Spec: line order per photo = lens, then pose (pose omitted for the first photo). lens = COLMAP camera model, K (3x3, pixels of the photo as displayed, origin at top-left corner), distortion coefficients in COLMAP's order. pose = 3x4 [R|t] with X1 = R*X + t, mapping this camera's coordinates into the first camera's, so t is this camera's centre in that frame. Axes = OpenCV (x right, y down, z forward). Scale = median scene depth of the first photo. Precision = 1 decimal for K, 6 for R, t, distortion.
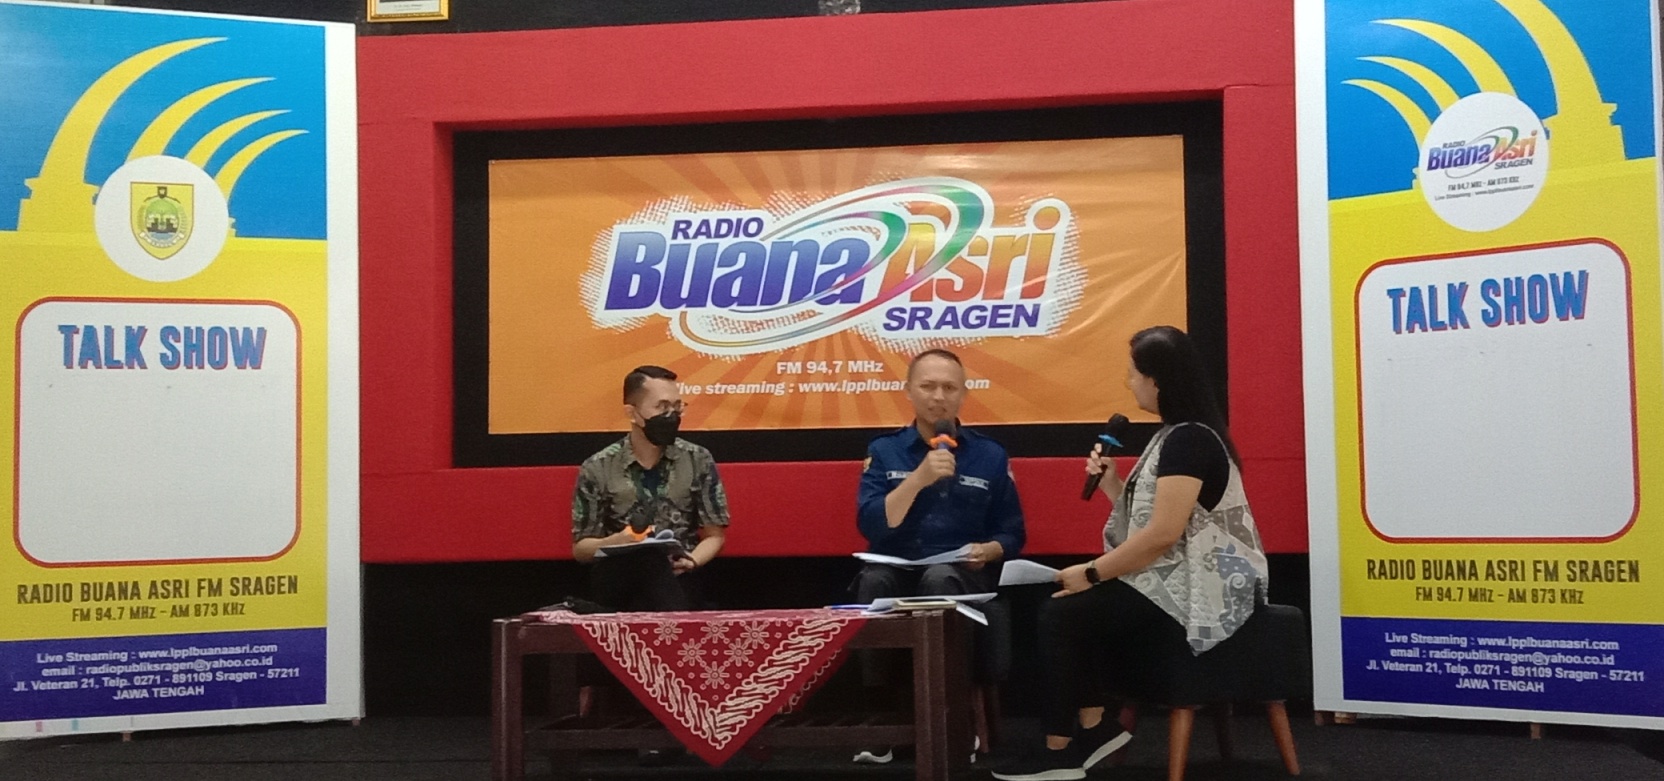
lens RADIAL K [[1882.1, 0, 889.1], [0, 1882.1, 327.0], [0, 0, 1]] dist [0.141668, -0.356231]
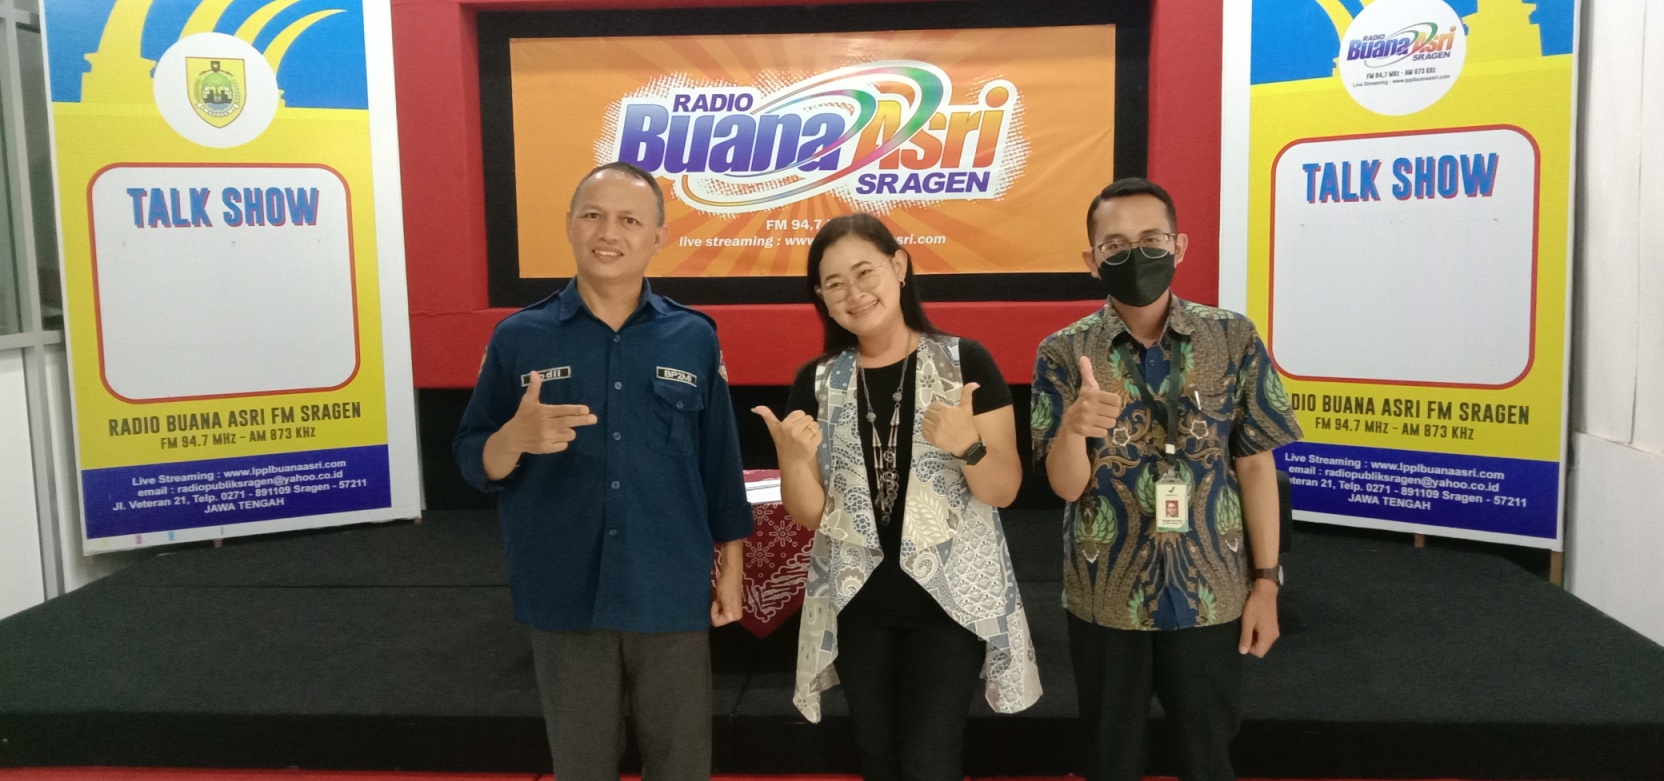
lens RADIAL K [[1131.2, 0, 835.2], [0, 1131.2, 332.4], [0, 0, 1]] dist [0.100065, -0.203739]
pose [[0.997524, -0.004114, 0.070208, -0.070656], [-0.007197, 0.987075, 0.160096, -0.027463], [-0.069959, -0.160205, 0.984602, 0.302337]]
